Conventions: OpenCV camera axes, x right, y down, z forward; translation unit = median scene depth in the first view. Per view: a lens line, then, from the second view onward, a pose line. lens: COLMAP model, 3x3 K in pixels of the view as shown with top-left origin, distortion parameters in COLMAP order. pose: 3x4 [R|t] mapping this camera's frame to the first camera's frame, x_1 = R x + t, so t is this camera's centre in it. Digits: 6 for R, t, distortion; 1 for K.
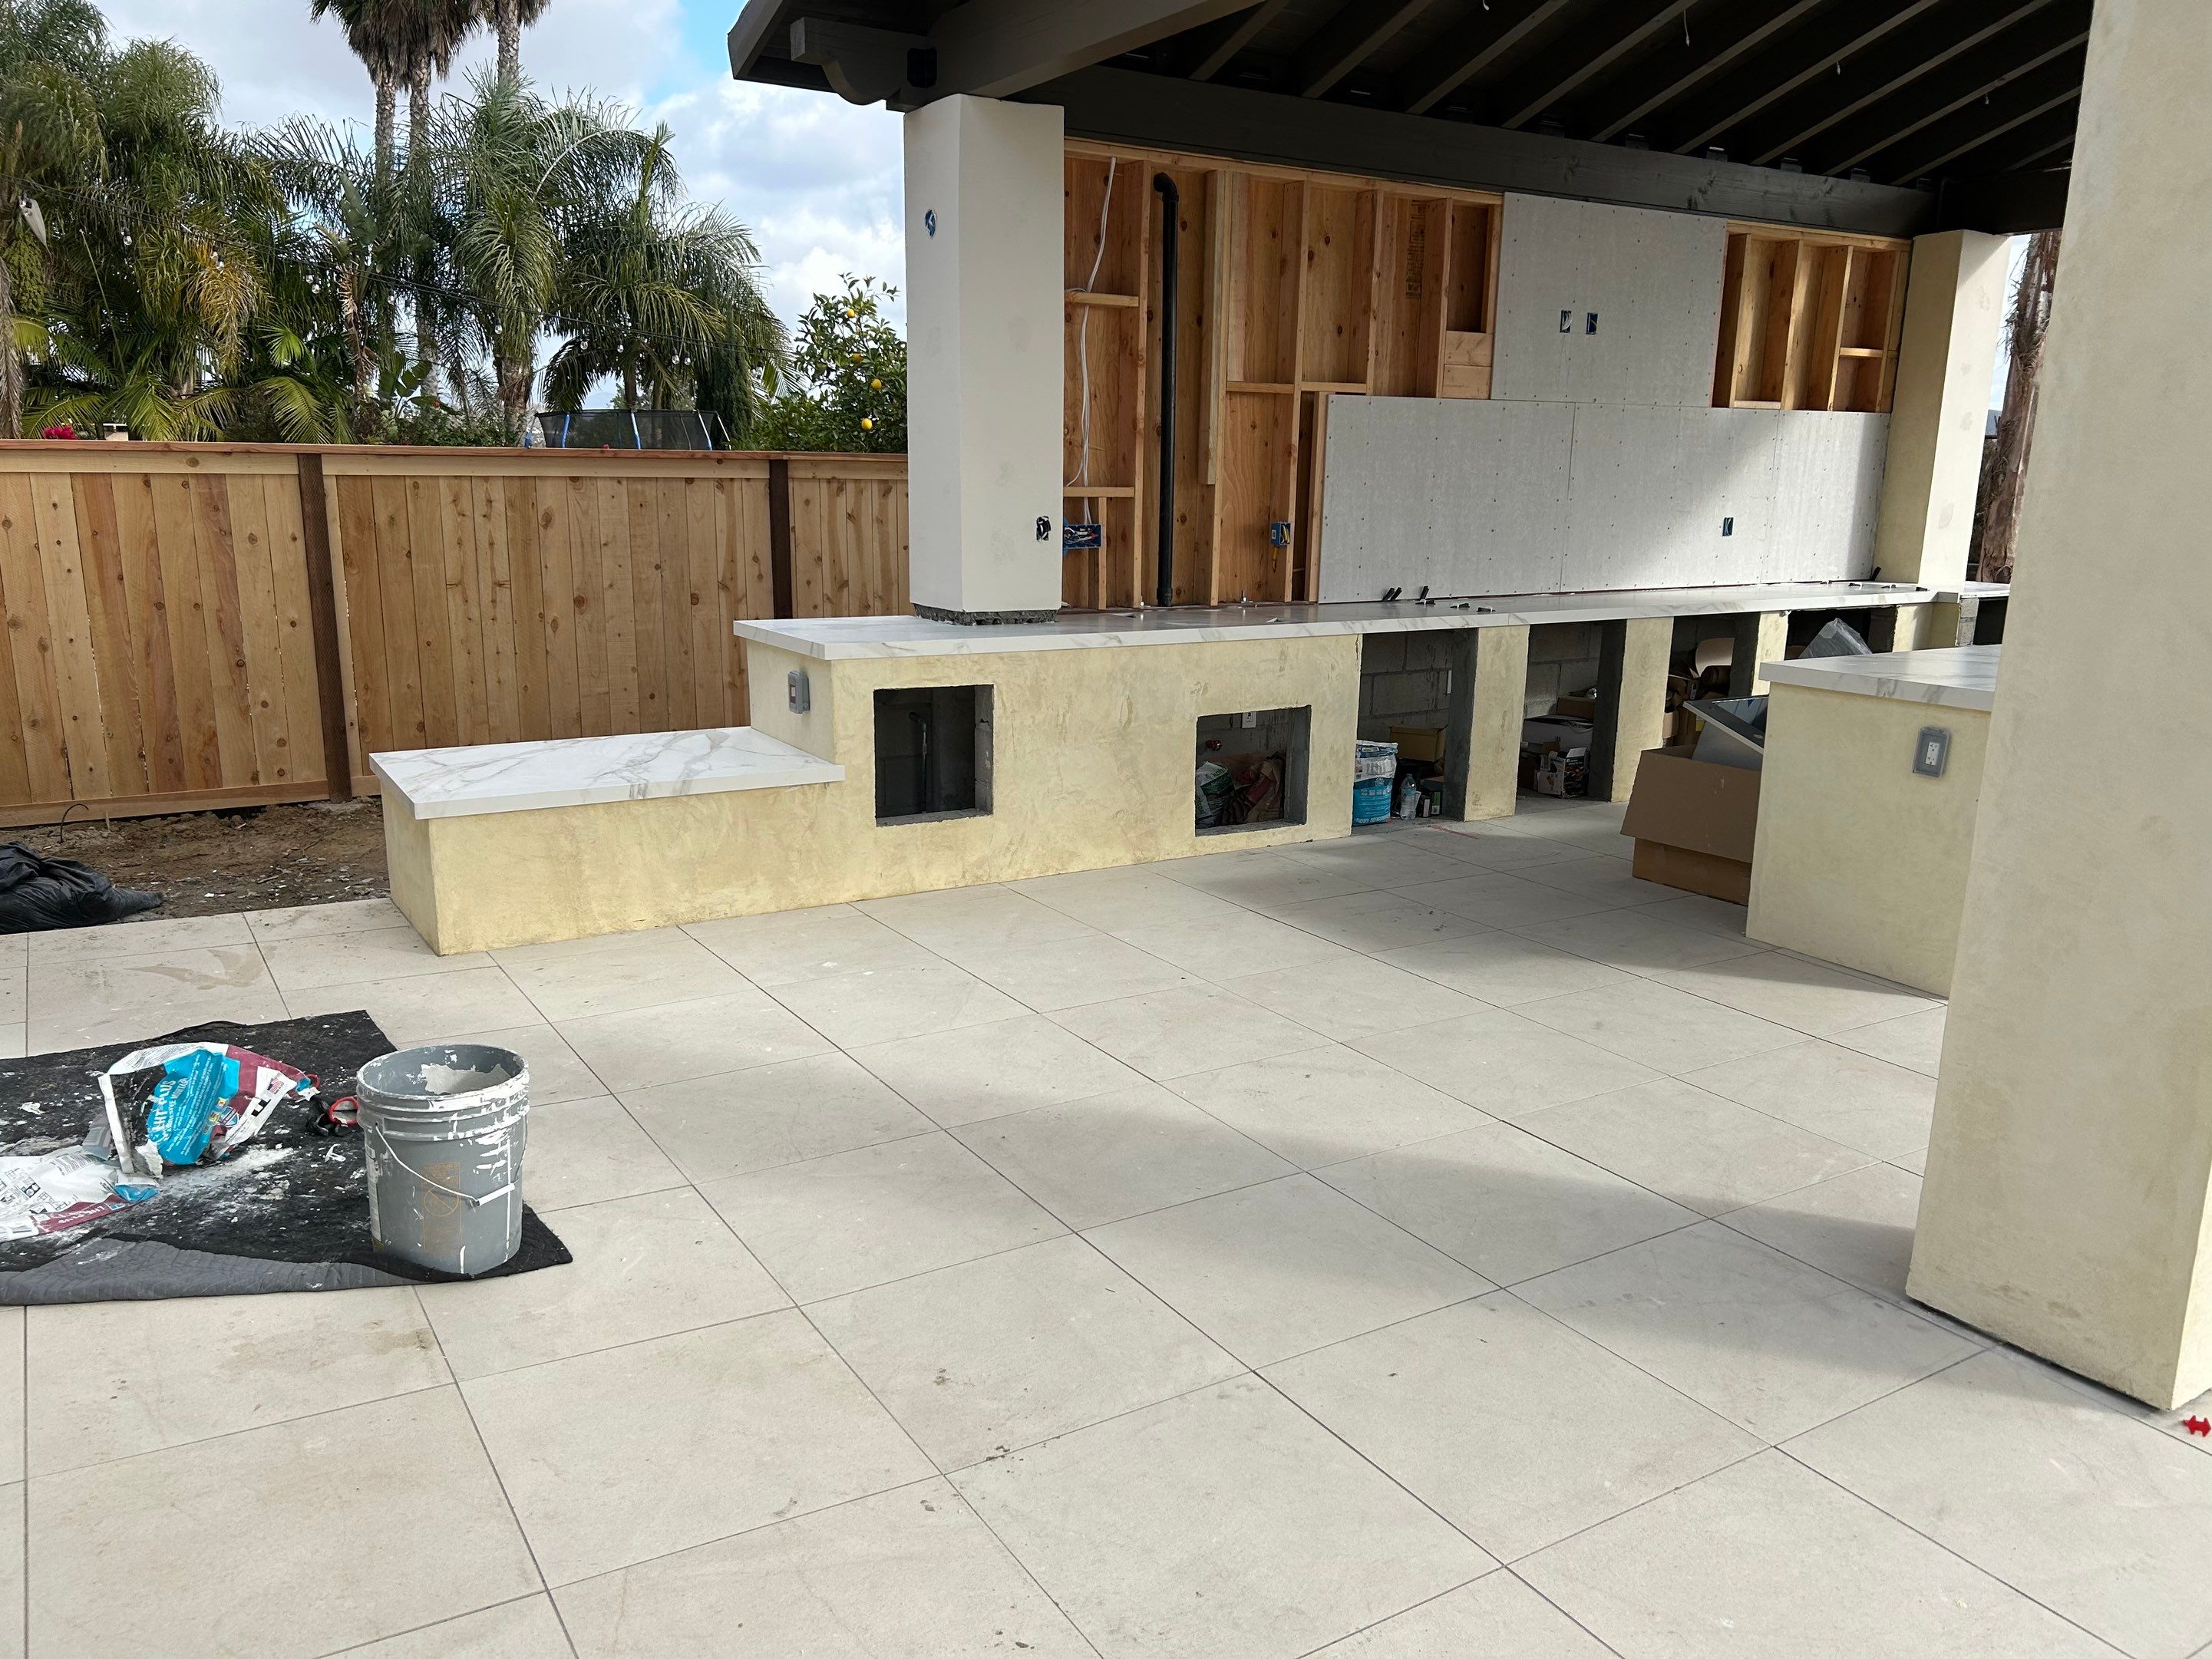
lens RADIAL K [[1681.0, 0, 1086.2], [0, 1681.0, 850.9], [0, 0, 1]] dist [0.061576, -0.066889]
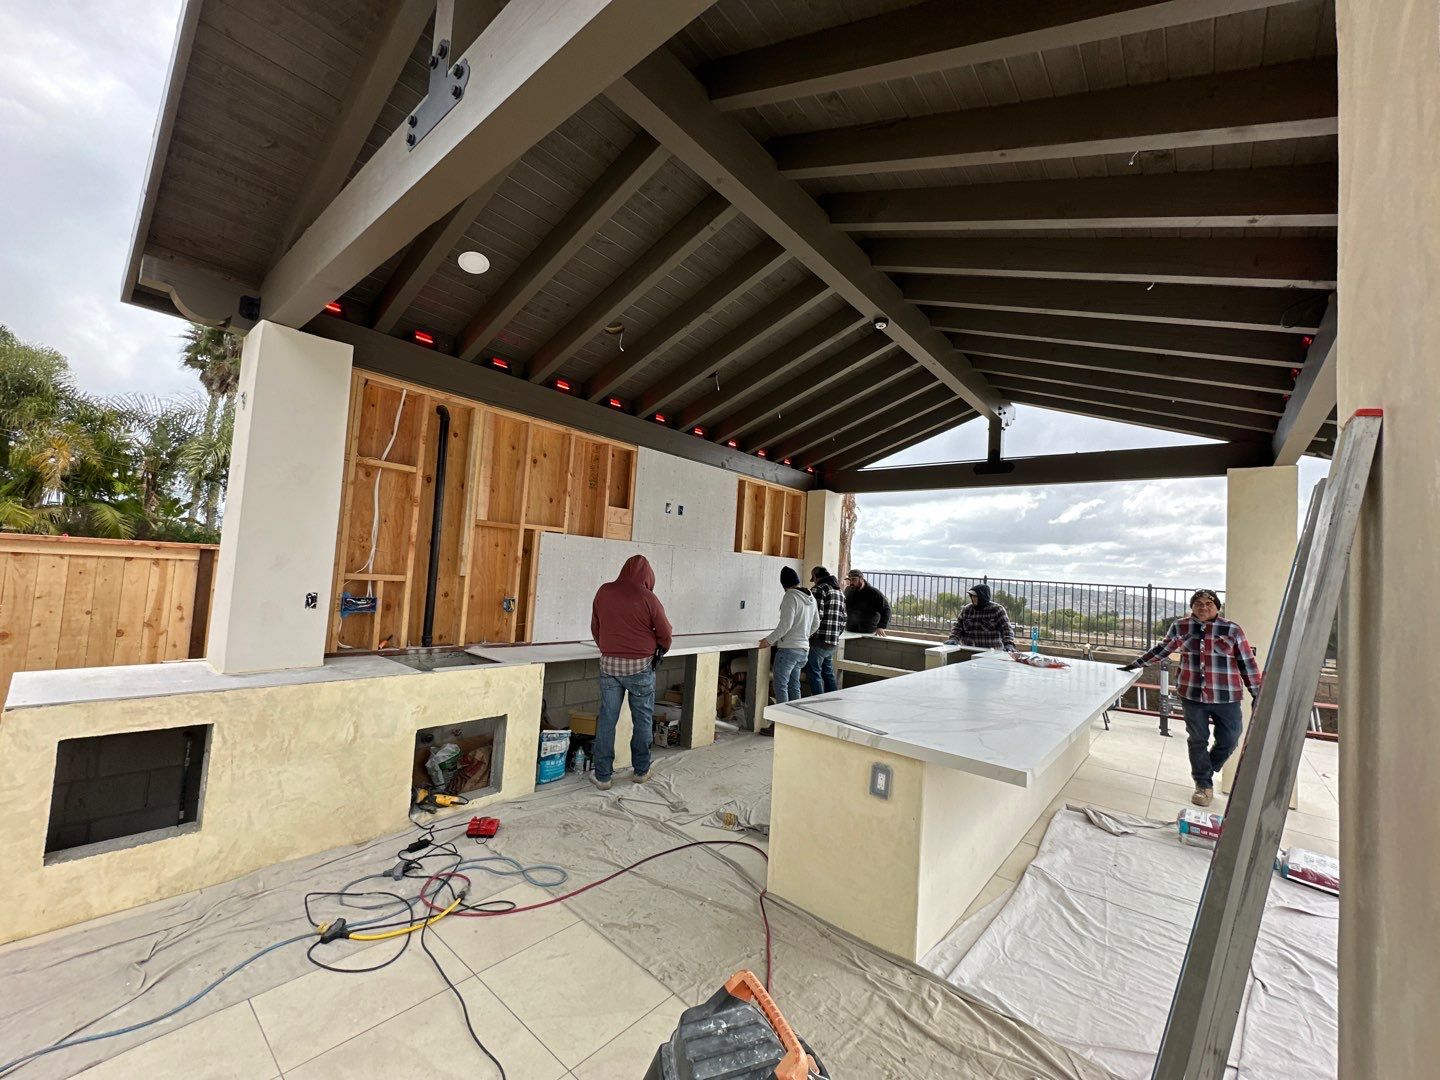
lens RADIAL K [[580.5, 0, 720.3], [0, 580.5, 538.7], [0, 0, 1]] dist [0.001088, -0.000380]
pose [[0.948035, 0.064102, 0.311642, 0.128963], [0.022933, 0.963179, -0.267881, -0.085357], [-0.317338, 0.261107, 0.911657, 0.351432]]
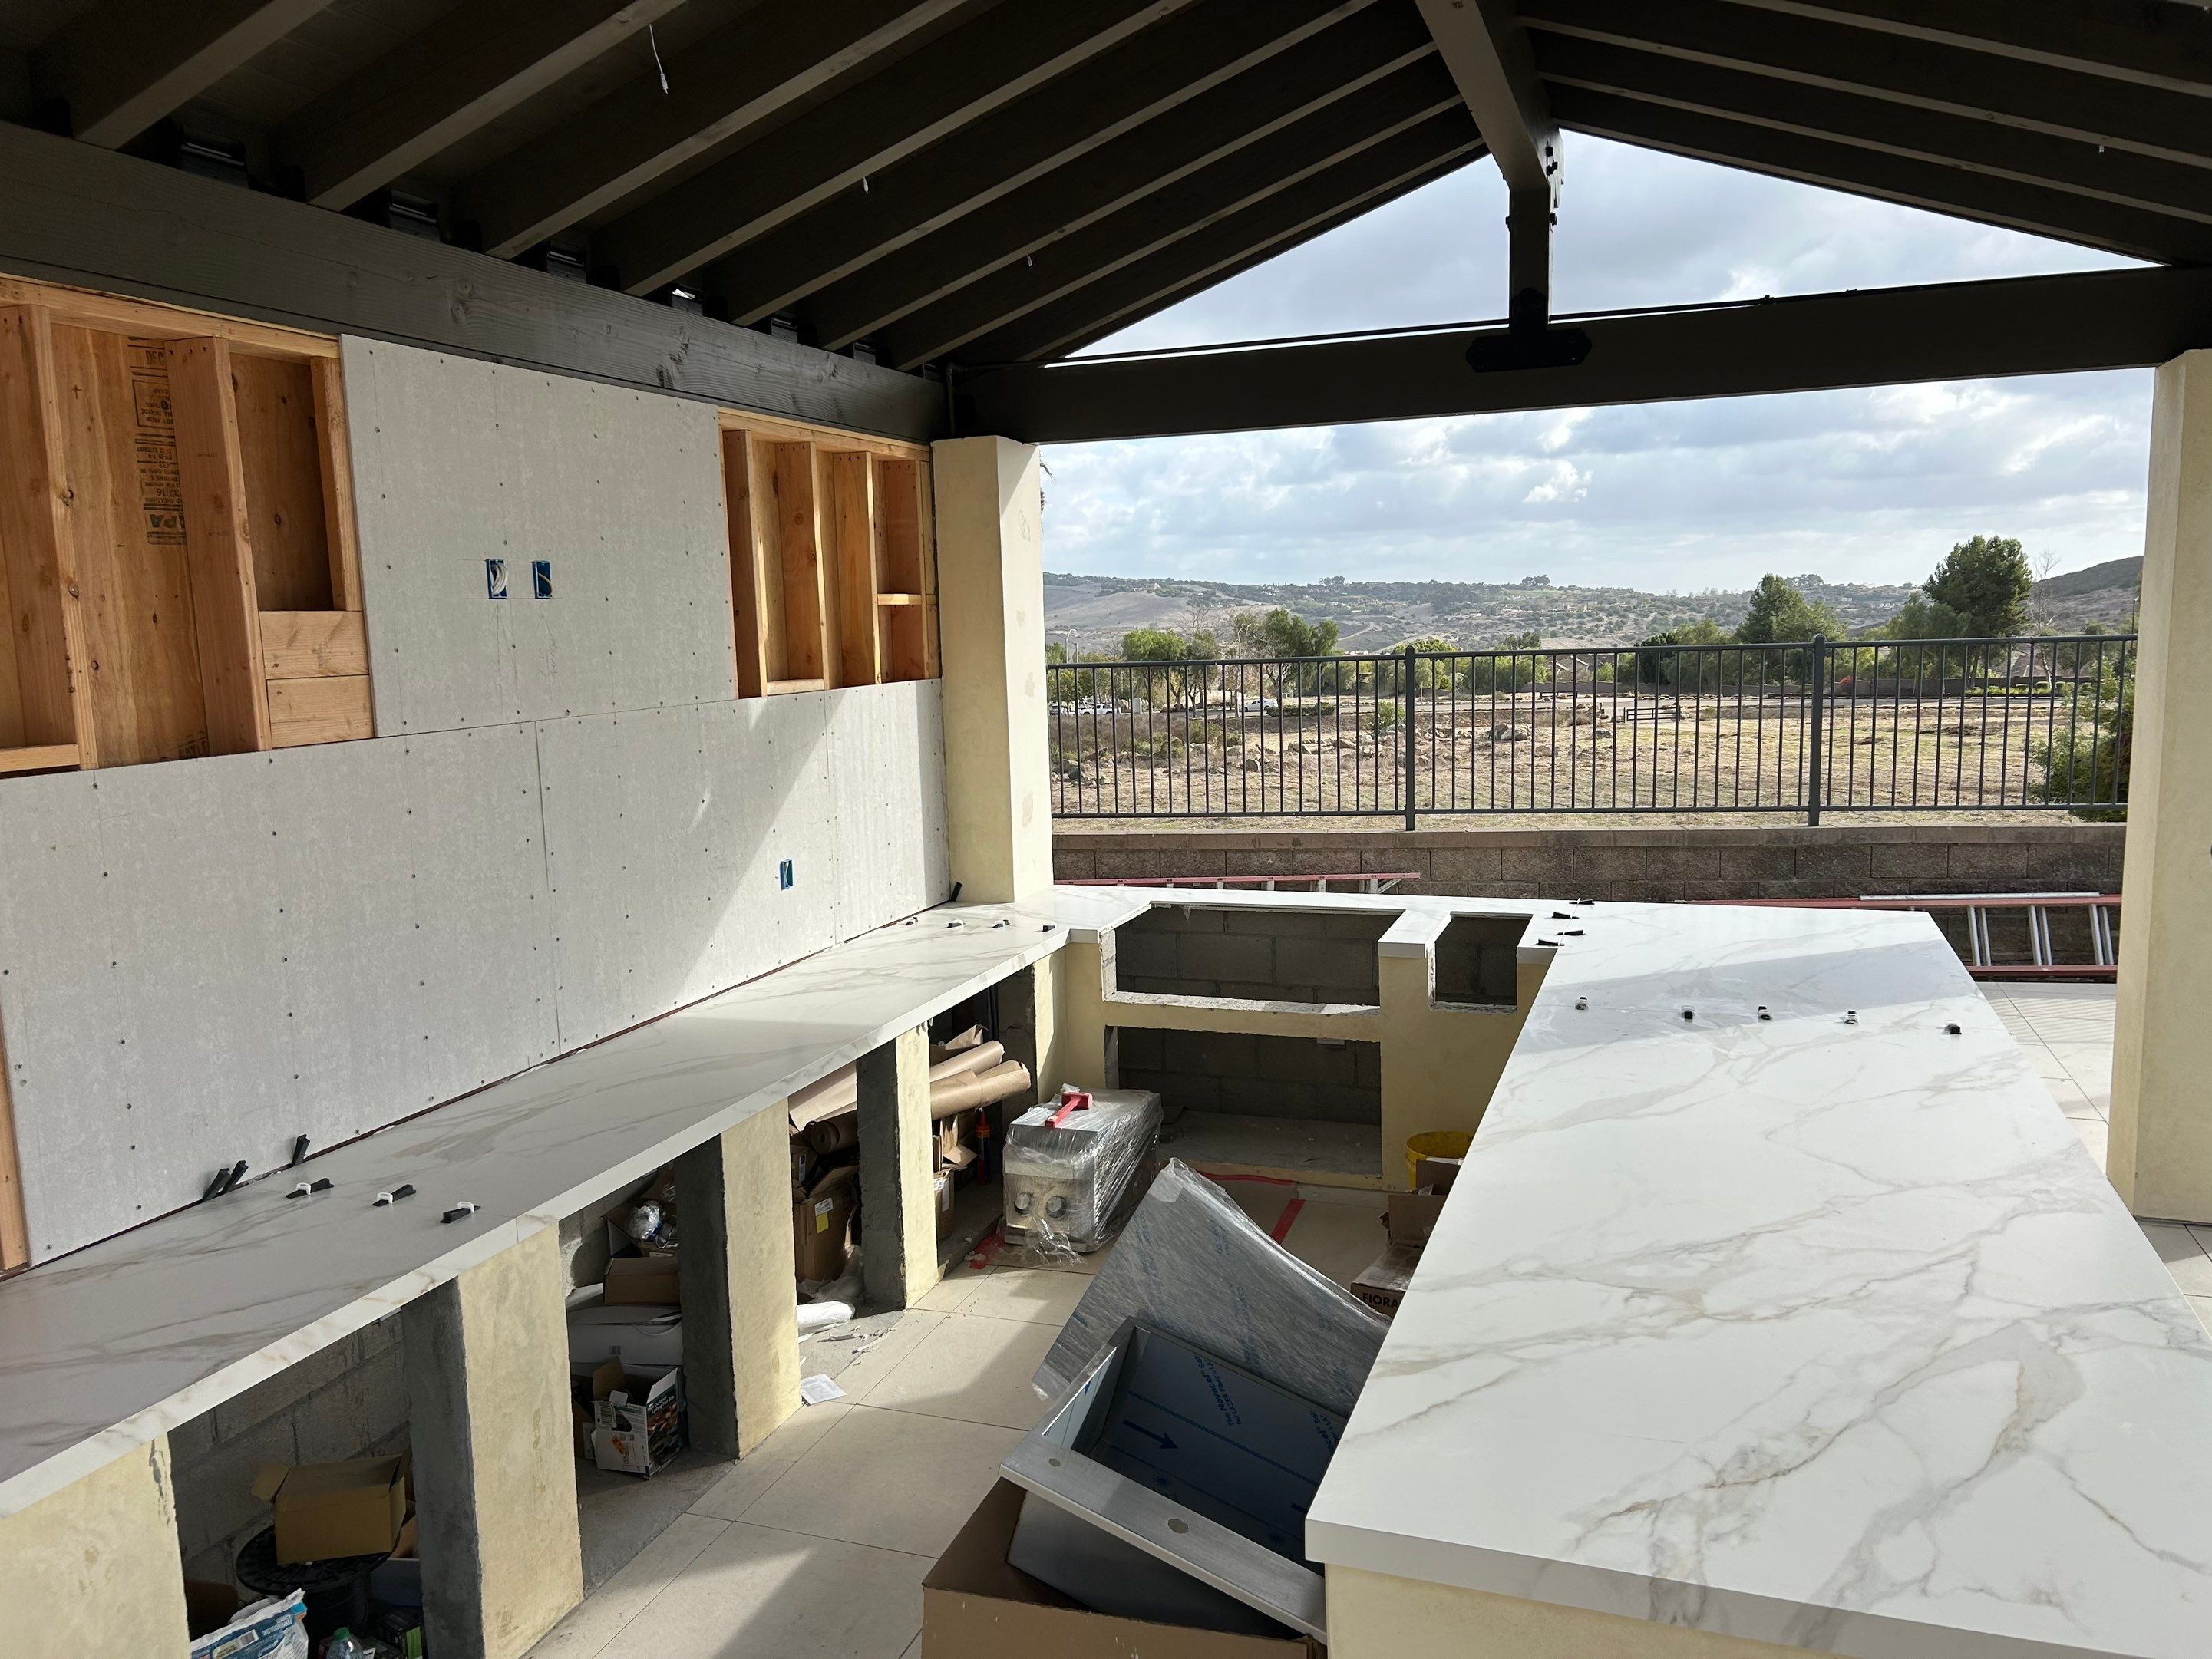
lens RADIAL K [[1681.0, 0, 1115.4], [0, 1681.0, 845.9], [0, 0, 1]] dist [0.061576, -0.066889]
pose [[0.776673, -0.122111, 0.617954, 0.099386], [0.180132, 0.983118, -0.032129, -0.188435], [-0.603598, 0.136267, 0.785557, 0.503454]]
